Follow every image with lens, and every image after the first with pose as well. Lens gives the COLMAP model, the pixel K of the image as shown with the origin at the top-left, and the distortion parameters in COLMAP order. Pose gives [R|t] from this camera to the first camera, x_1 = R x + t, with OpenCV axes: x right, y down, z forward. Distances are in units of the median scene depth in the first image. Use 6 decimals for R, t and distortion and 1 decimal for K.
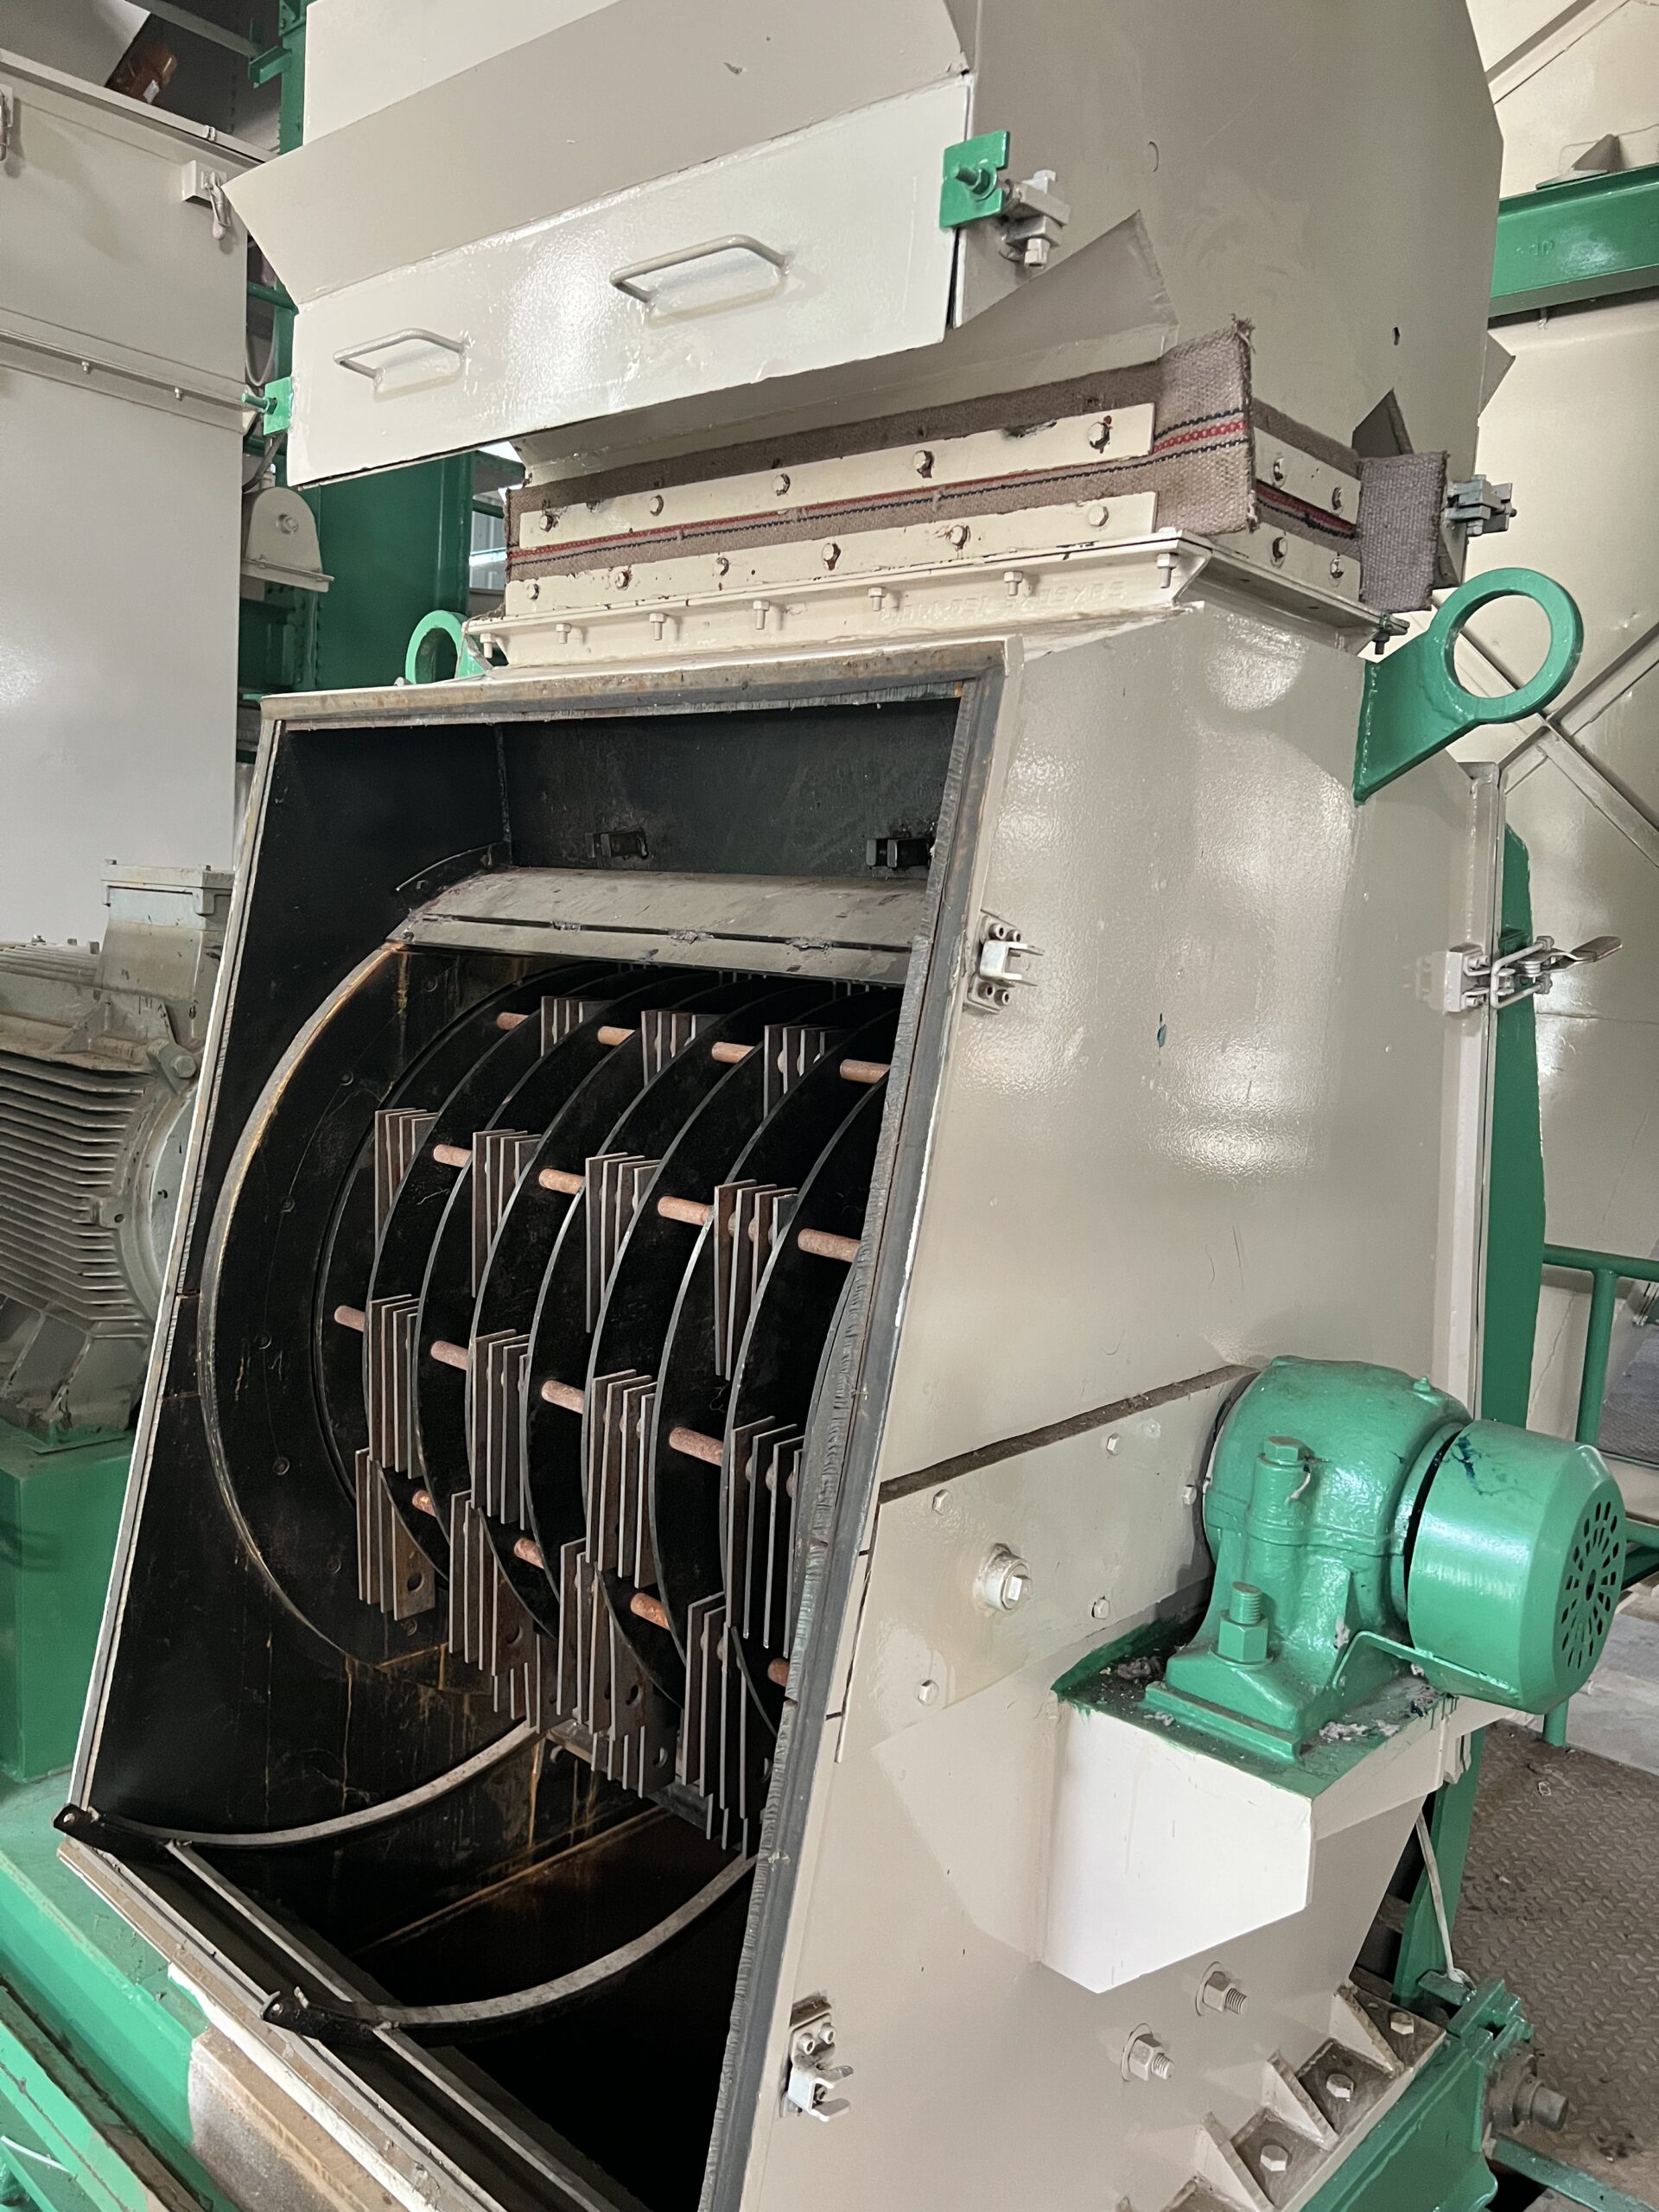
lens RADIAL K [[1713.5, 0, 788.1], [0, 1713.5, 1115.1], [0, 0, 1]] dist [0.132261, -0.345895]
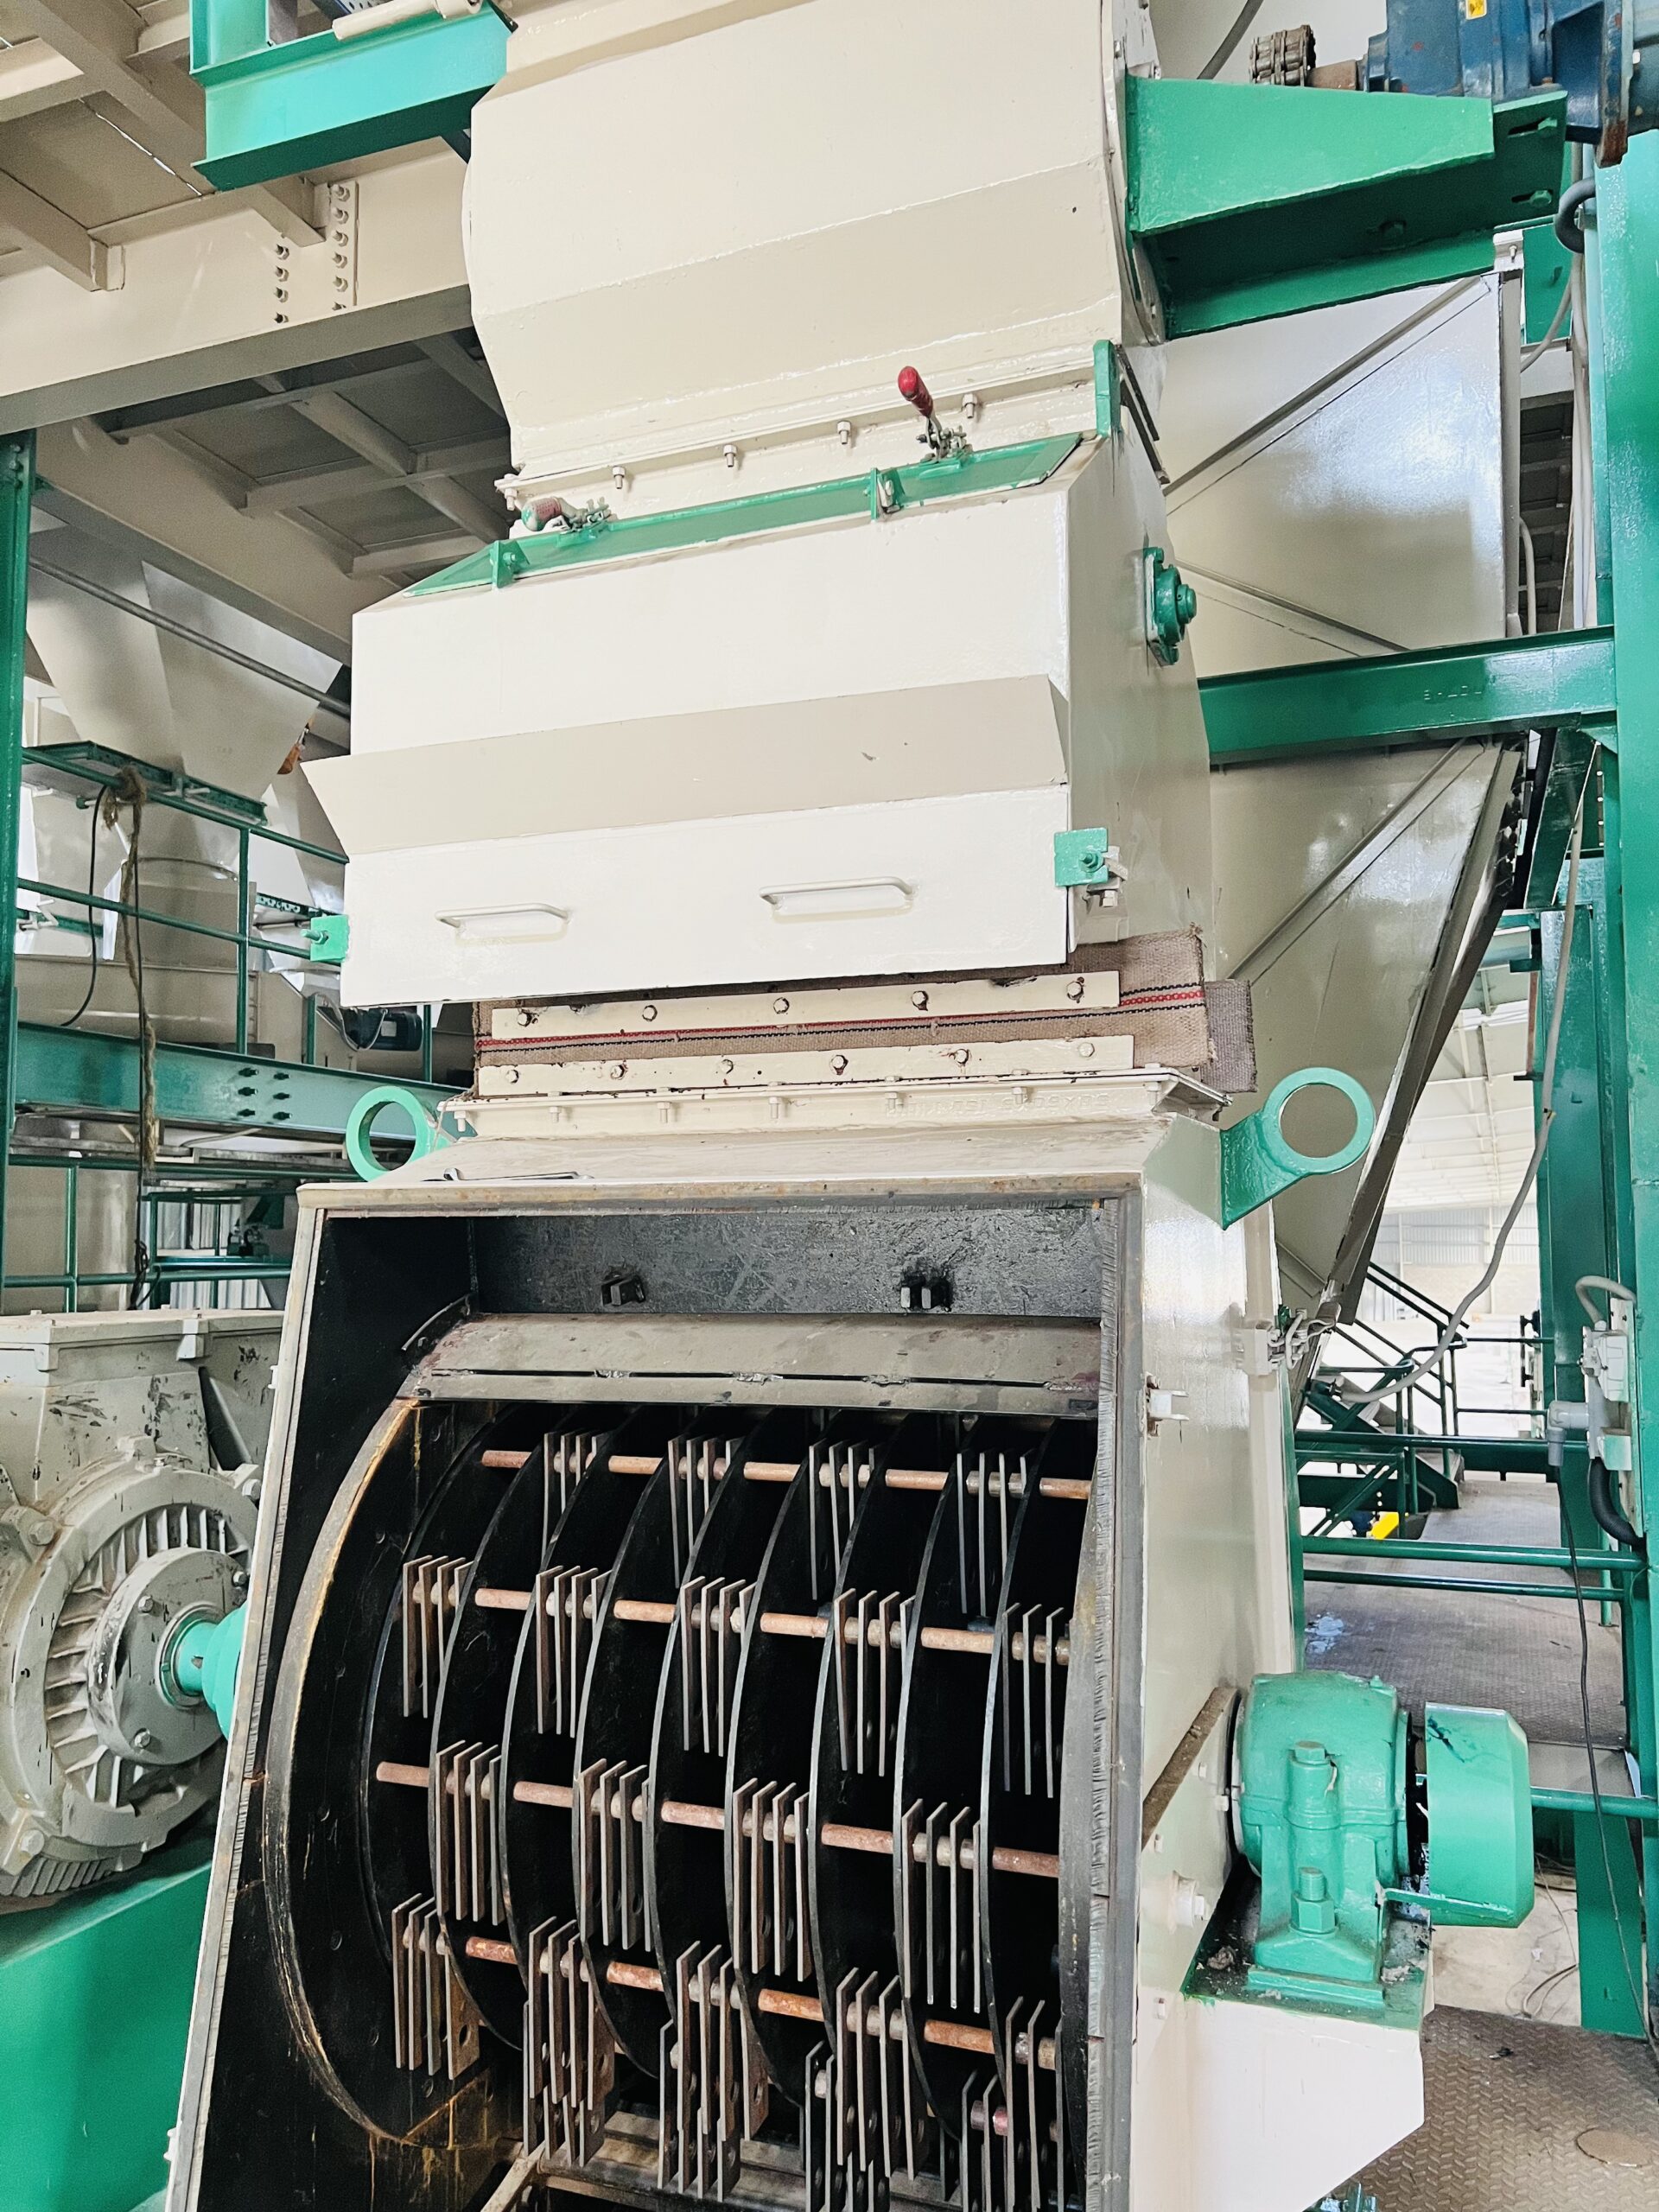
lens RADIAL K [[1709.9, 0, 829.5], [0, 1709.9, 1106.0], [0, 0, 1]] dist [0.071130, -0.083721]
pose [[0.933321, -0.039058, 0.356913, -0.425094], [0.103194, 0.981304, -0.162463, -0.092407], [-0.343895, 0.188461, 0.919902, -0.132922]]
